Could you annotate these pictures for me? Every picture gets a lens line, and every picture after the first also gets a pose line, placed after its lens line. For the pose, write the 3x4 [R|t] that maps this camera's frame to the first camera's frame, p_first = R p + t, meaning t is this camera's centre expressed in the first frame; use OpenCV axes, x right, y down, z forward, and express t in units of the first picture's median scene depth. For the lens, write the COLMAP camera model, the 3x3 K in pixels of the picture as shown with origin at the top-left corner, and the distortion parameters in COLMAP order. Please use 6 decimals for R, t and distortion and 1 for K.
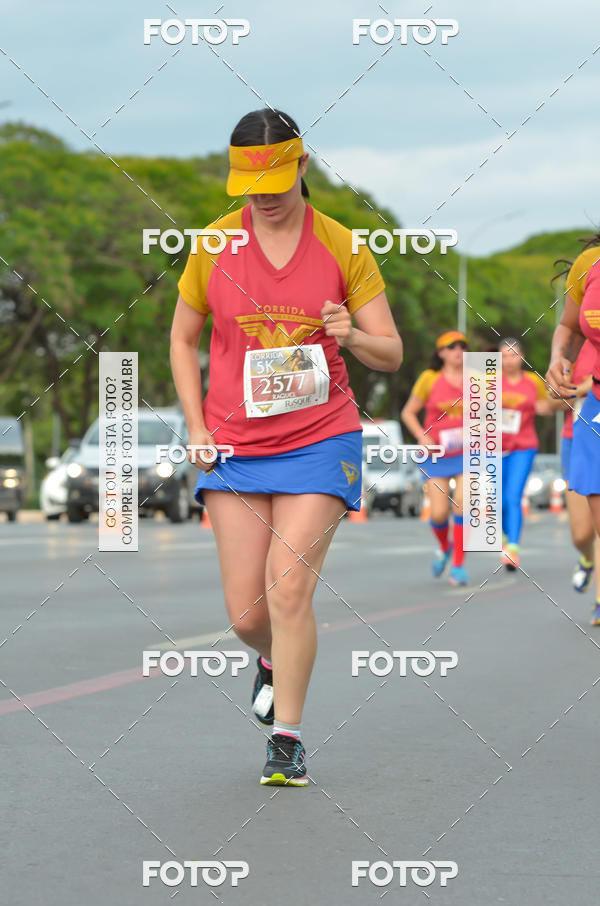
lens RADIAL K [[6514.2, 0, 254.2], [0, 6514.2, 451.8], [0, 0, 1]] dist [0.700220, 8.748976]
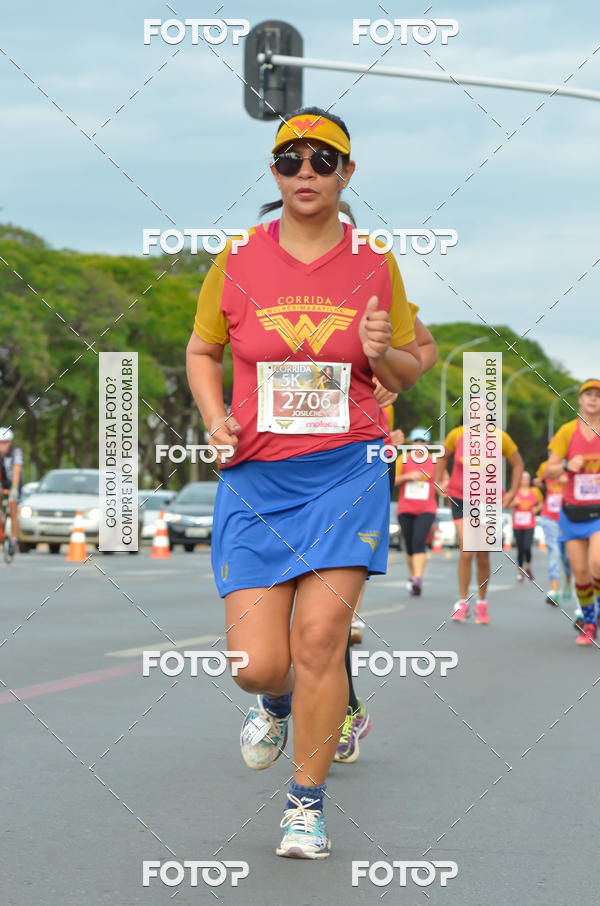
lens RADIAL K [[6770.3, 0, 300.9], [0, 6770.3, 489.8], [0, 0, 1]] dist [1.008681, -9.972501]
pose [[0.999699, 0.024314, -0.003137, 0.024193], [-0.024295, 0.999688, 0.005851, -0.009390], [0.003279, -0.005773, 0.999978, -0.277574]]
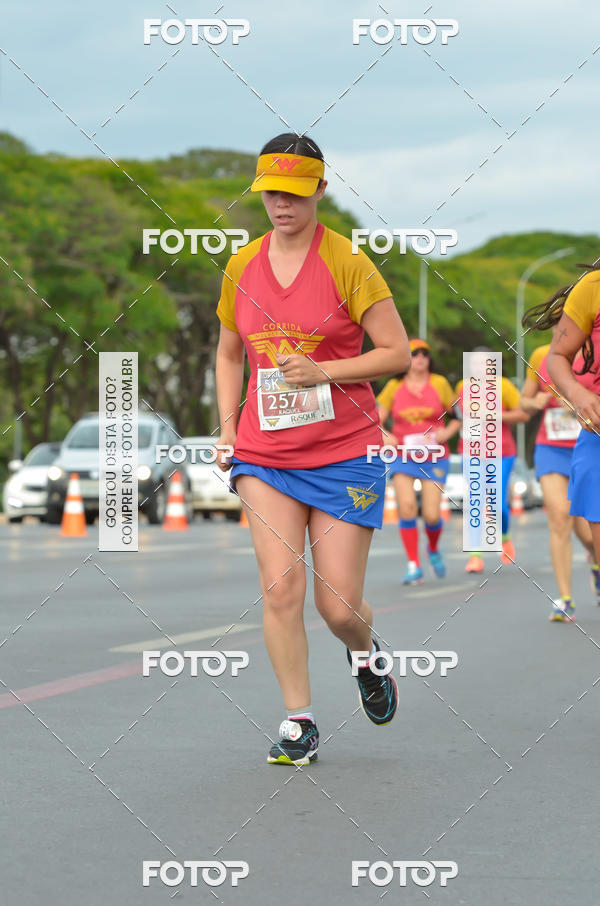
lens RADIAL K [[6623.5, 0, 300.4], [0, 6623.5, 407.9], [0, 0, 1]] dist [0.941966, -46.249228]
pose [[0.999901, 0.000109, 0.014065, -0.001338], [-0.000014, 0.999977, -0.006730, -0.000236], [-0.014066, 0.006730, 0.999878, -0.017237]]
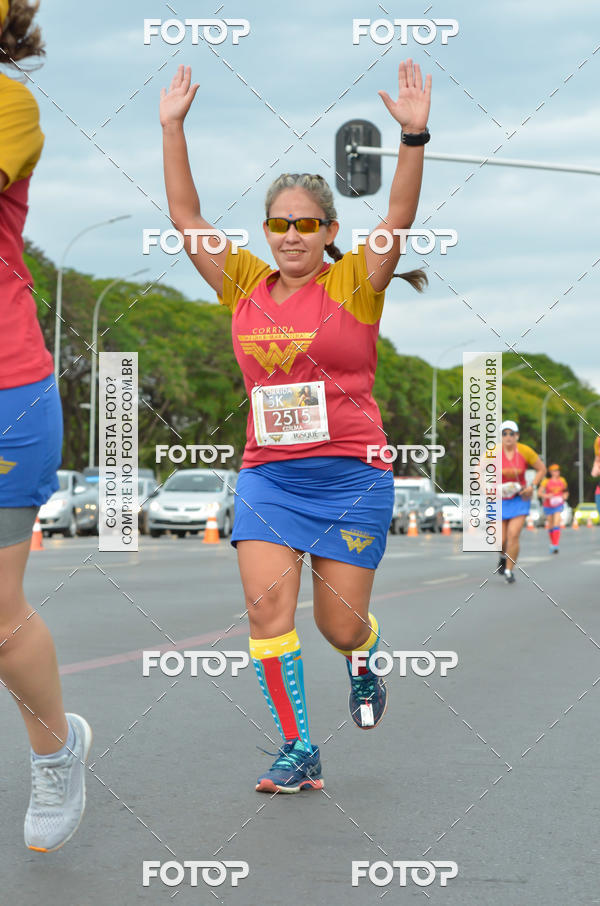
lens RADIAL K [[6010.3, 0, 300.5], [0, 6010.3, 410.7], [0, 0, 1]] dist [1.453911, -20.869909]
pose [[0.999938, 0.007146, 0.008567, -0.012992], [-0.007073, 0.999939, -0.008485, -0.007263], [-0.008627, 0.008424, 0.999927, -0.453343]]
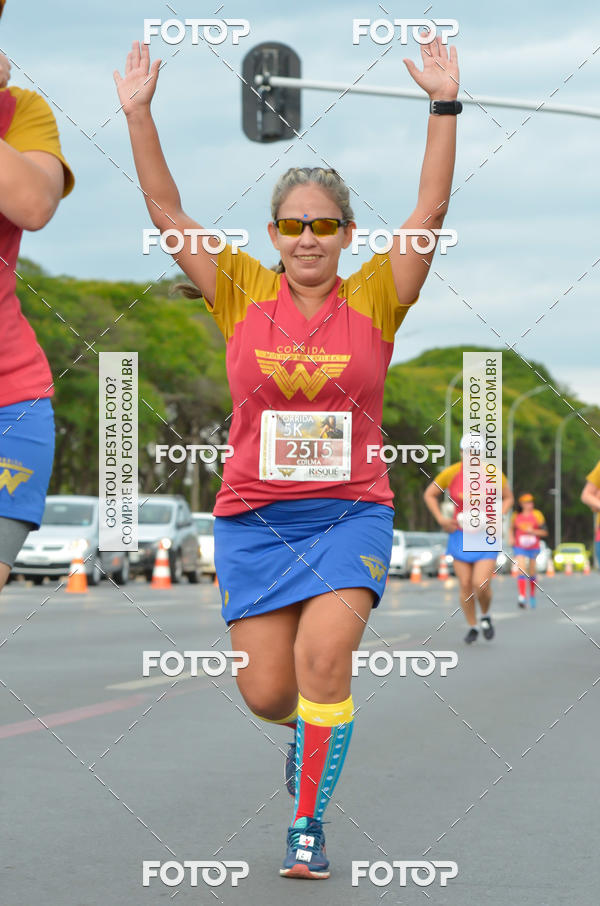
lens RADIAL K [[6514.2, 0, 254.2], [0, 6514.2, 451.8], [0, 0, 1]] dist [0.700220, 8.748976]
pose [[0.999865, 0.013440, -0.009488, 0.022250], [-0.013516, 0.999877, -0.007971, -0.004327], [0.009380, 0.008098, 0.999923, -0.208391]]
